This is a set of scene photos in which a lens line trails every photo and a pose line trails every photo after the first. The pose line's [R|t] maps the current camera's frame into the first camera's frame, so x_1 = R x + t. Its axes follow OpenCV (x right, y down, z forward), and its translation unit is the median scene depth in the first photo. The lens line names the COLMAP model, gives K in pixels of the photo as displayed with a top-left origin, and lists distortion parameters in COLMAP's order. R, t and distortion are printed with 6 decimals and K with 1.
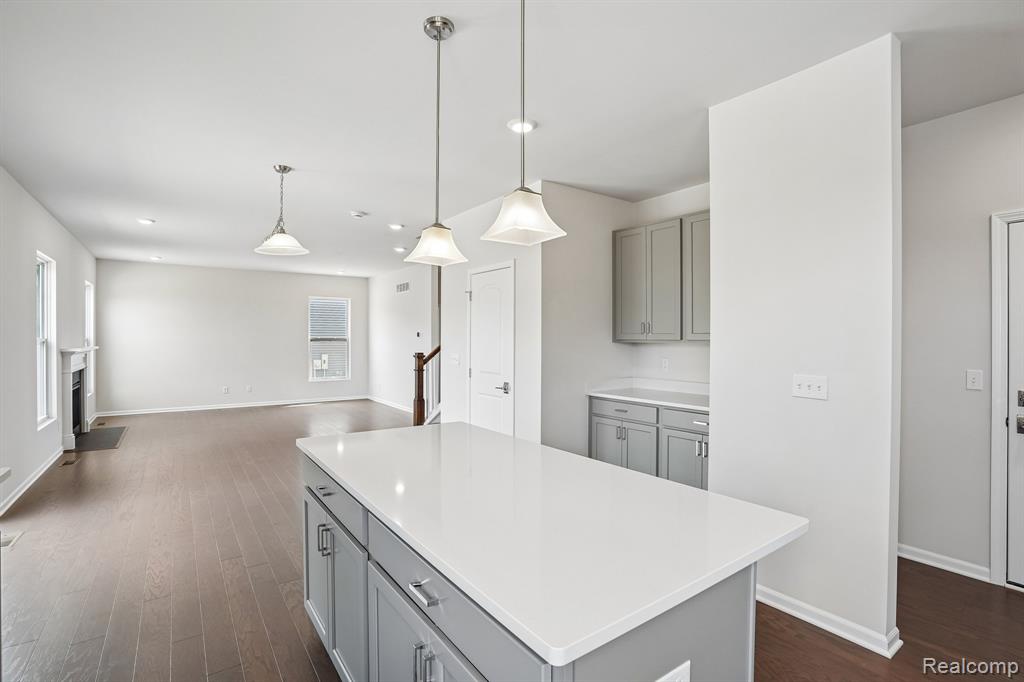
lens RADIAL K [[475.9, 0, 512.8], [0, 475.9, 342.0], [0, 0, 1]] dist [0.004554, 0.000655]
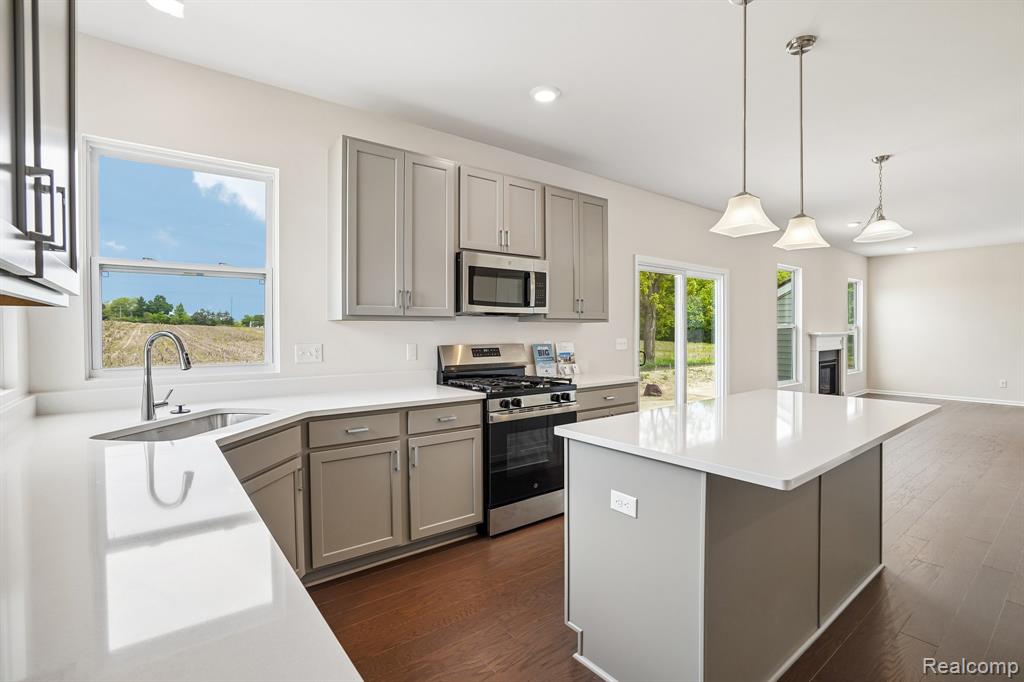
lens RADIAL K [[475.9, 0, 513.7], [0, 475.9, 336.1], [0, 0, 1]] dist [0.004554, 0.000655]
pose [[0.042299, 0.012544, -0.999026, 0.376370], [-0.004378, 0.999914, 0.012370, 0.011614], [0.999095, 0.003851, 0.042350, 0.106155]]
